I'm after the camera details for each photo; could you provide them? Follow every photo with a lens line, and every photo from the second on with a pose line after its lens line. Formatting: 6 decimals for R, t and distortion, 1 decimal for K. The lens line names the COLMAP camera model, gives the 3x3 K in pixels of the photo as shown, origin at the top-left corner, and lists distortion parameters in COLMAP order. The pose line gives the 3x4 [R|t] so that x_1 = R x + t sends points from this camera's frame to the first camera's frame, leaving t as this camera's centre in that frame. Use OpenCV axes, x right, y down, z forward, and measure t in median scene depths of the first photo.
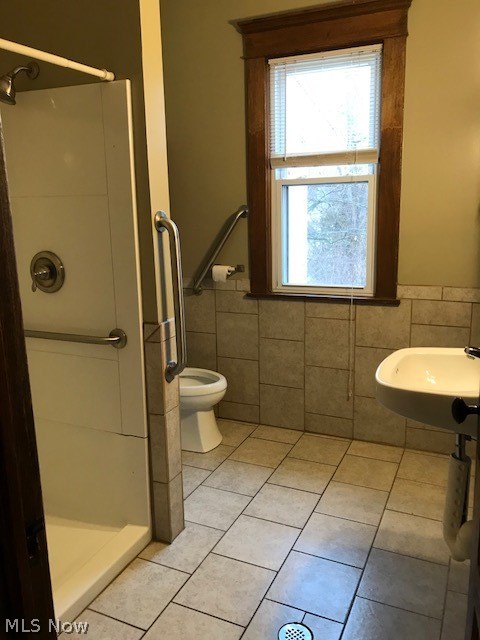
lens RADIAL K [[531.3, 0, 240.4], [0, 531.3, 313.1], [0, 0, 1]] dist [0.055073, -0.057825]
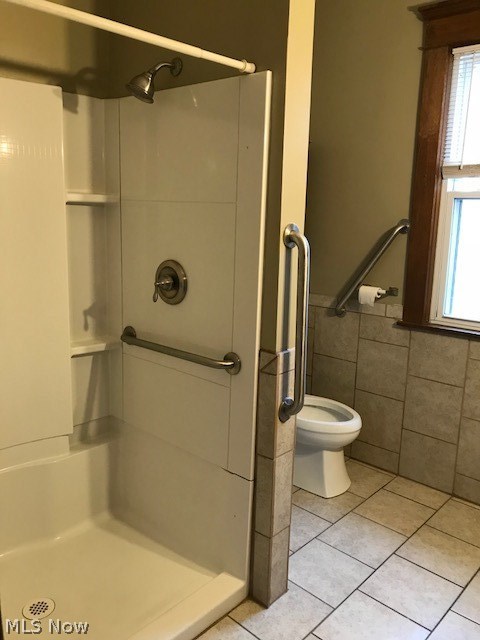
lens RADIAL K [[531.3, 0, 240.4], [0, 531.3, 313.1], [0, 0, 1]] dist [0.055073, -0.057825]
pose [[0.950380, 0.101730, -0.293989, 0.028766], [-0.105885, 0.994377, 0.001792, -0.031621], [0.292518, 0.029426, 0.955807, 0.123813]]
